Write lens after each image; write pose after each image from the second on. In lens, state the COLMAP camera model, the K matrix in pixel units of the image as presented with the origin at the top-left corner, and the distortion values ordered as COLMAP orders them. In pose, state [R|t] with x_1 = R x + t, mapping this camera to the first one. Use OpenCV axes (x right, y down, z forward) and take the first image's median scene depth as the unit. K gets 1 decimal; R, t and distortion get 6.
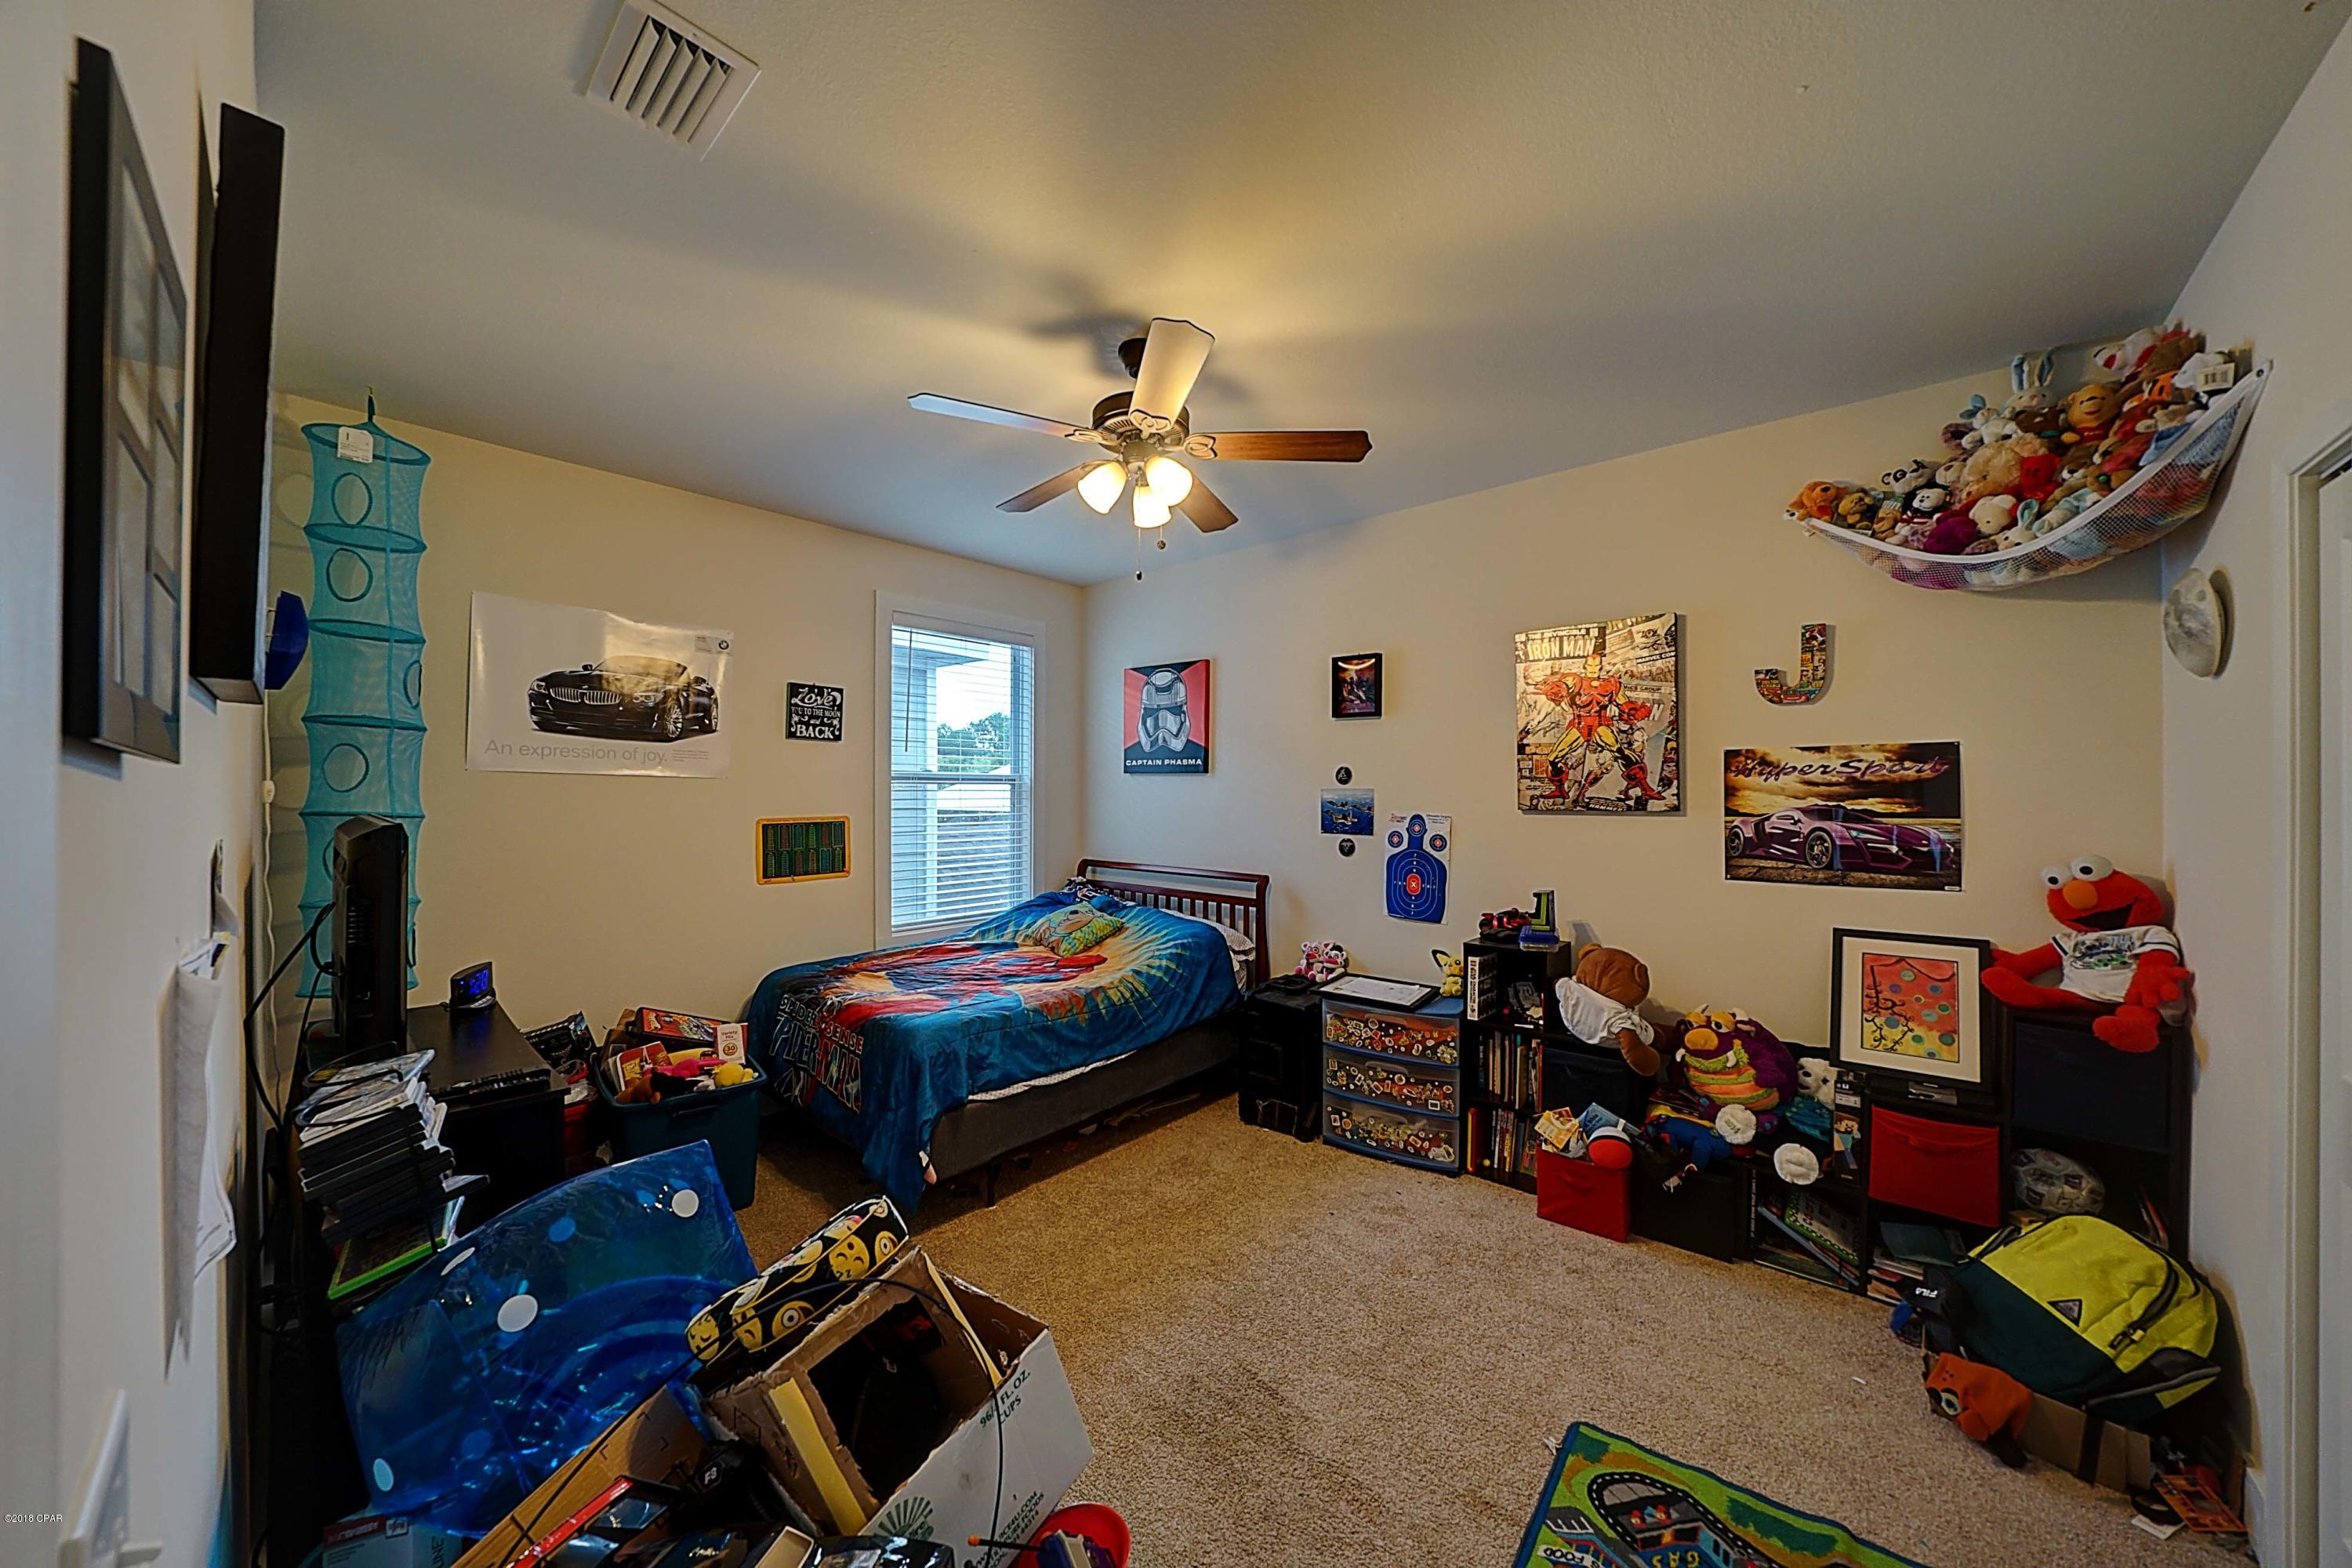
lens RADIAL K [[811.5, 0, 1162.4], [0, 811.5, 791.0], [0, 0, 1]] dist [-0.026367, 0.002844]
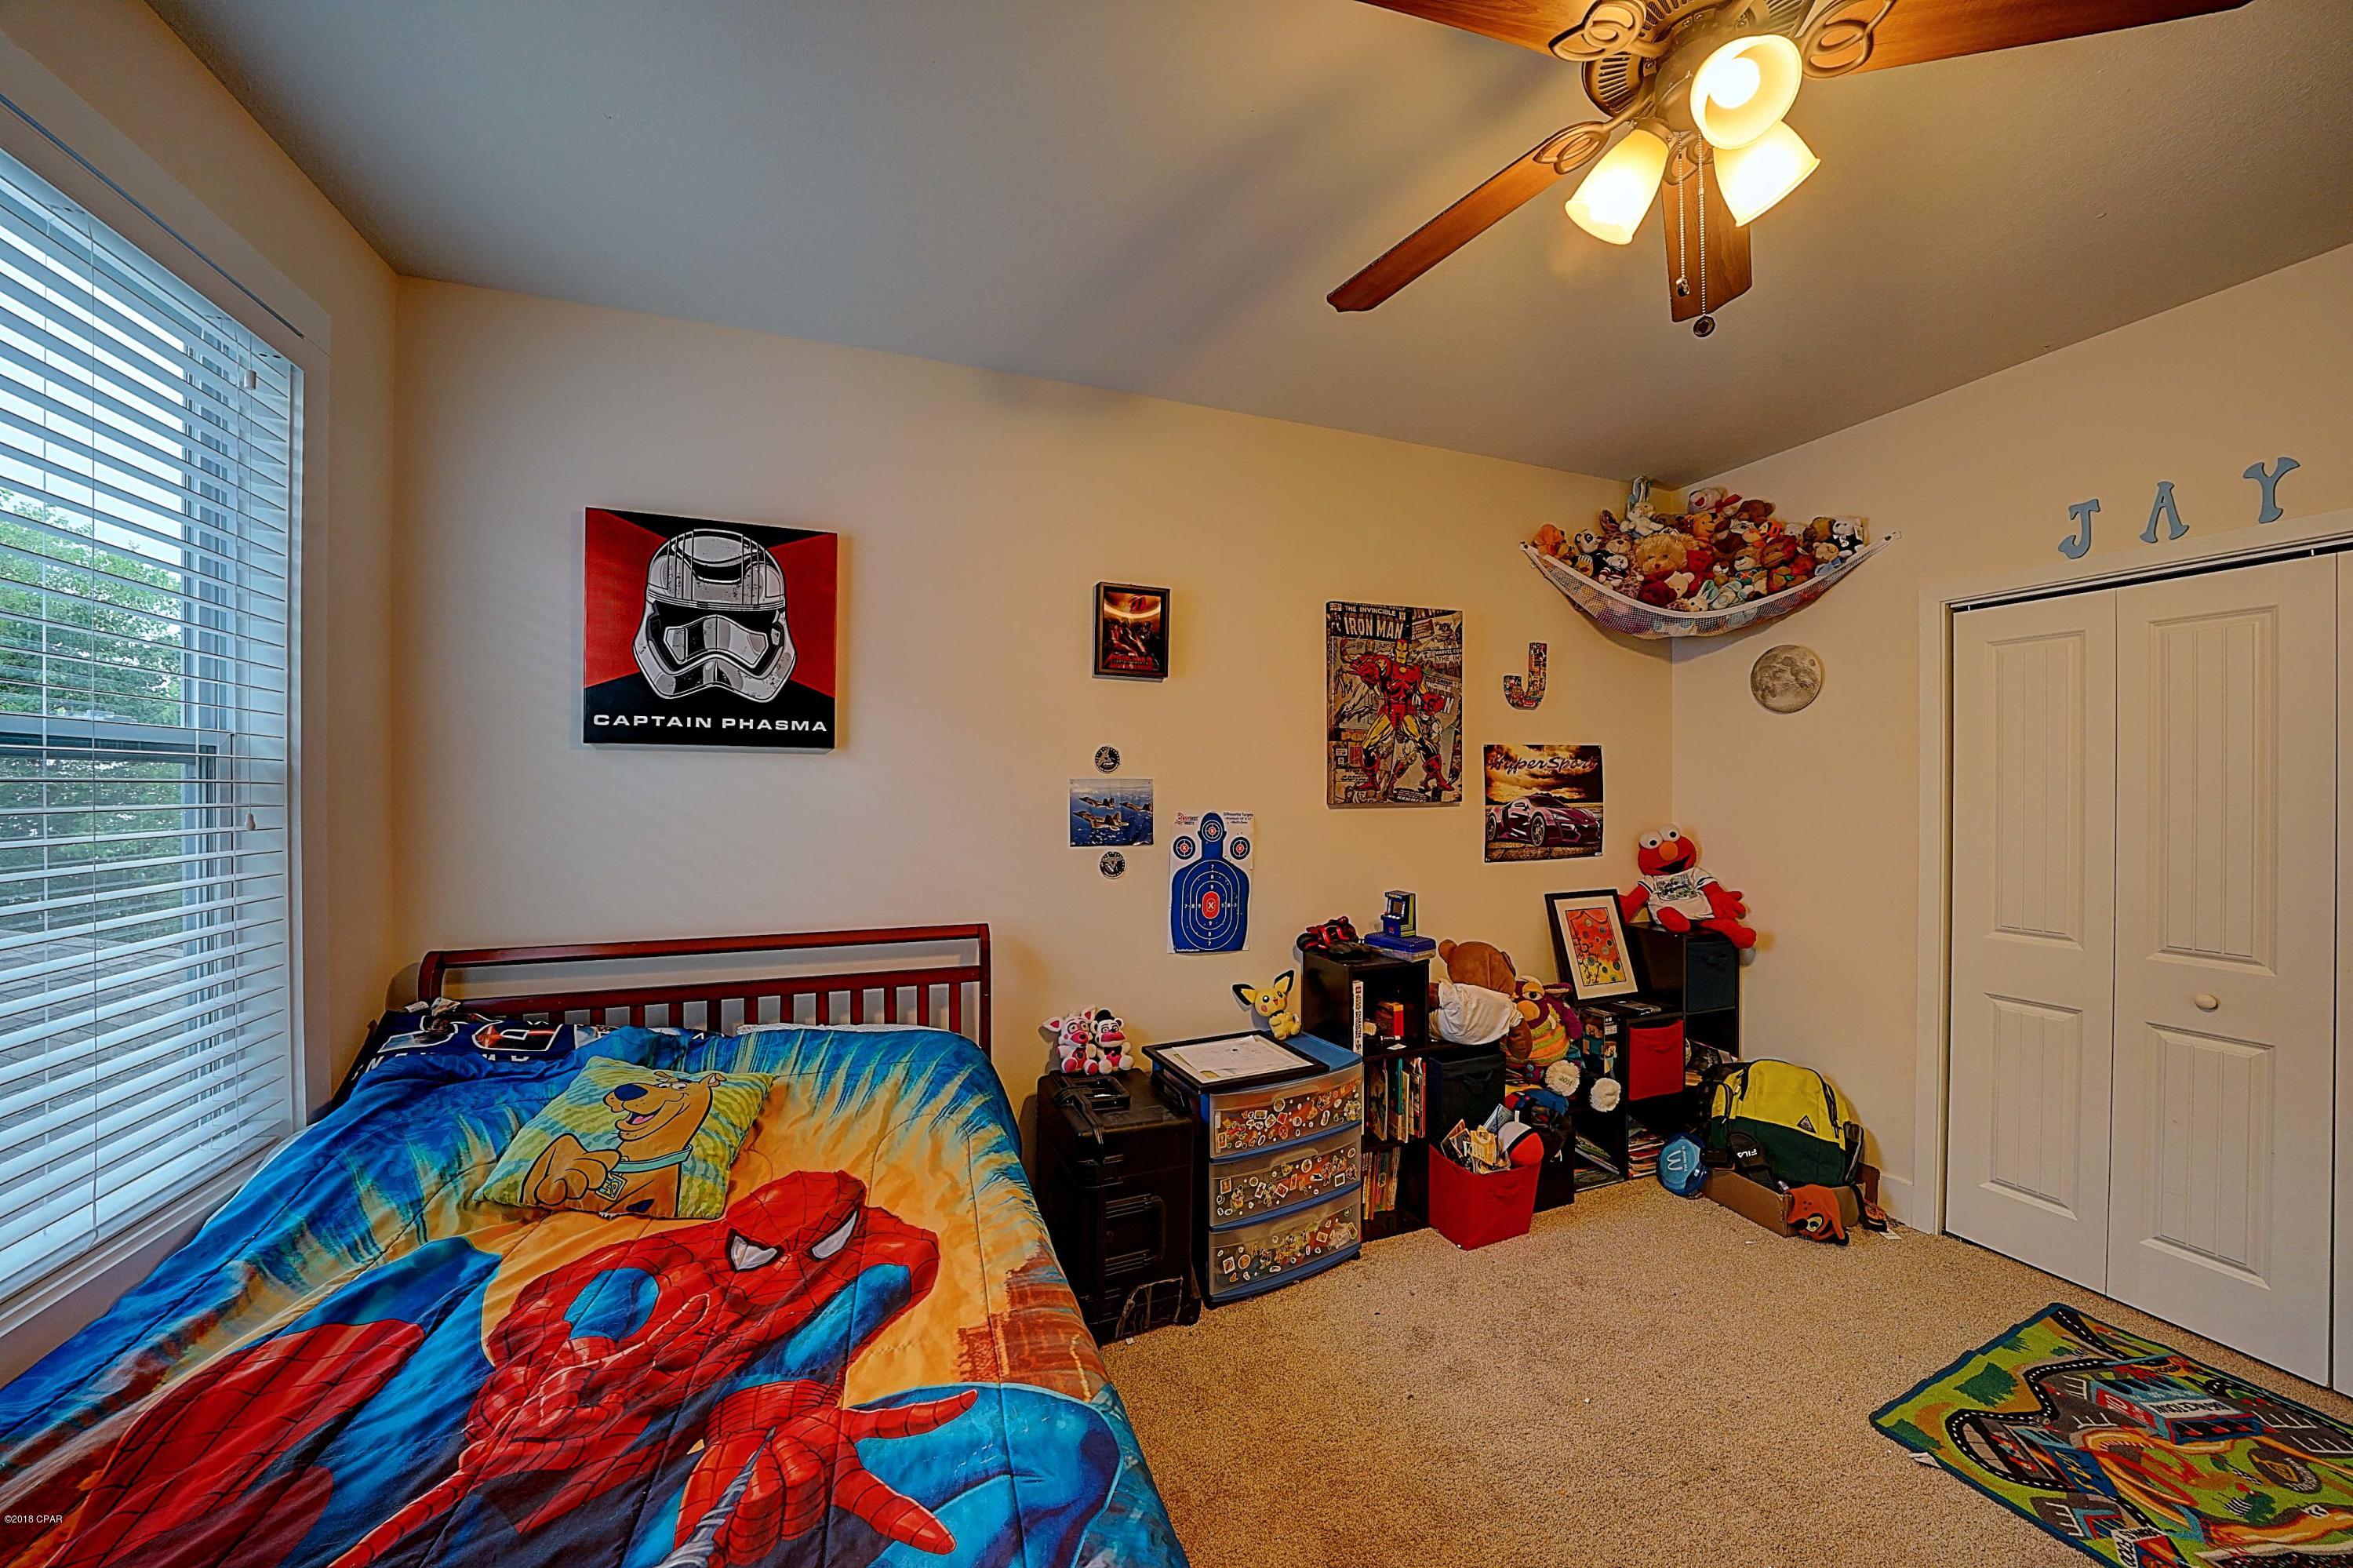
lens RADIAL K [[811.9, 0, 1162.9], [0, 811.9, 791.0], [0, 0, 1]] dist [-0.026367, 0.002844]
pose [[0.463846, -0.006902, 0.885889, -0.443851], [0.001928, 0.999975, 0.006782, 0.003508], [-0.885914, -0.001437, 0.463847, 0.795445]]
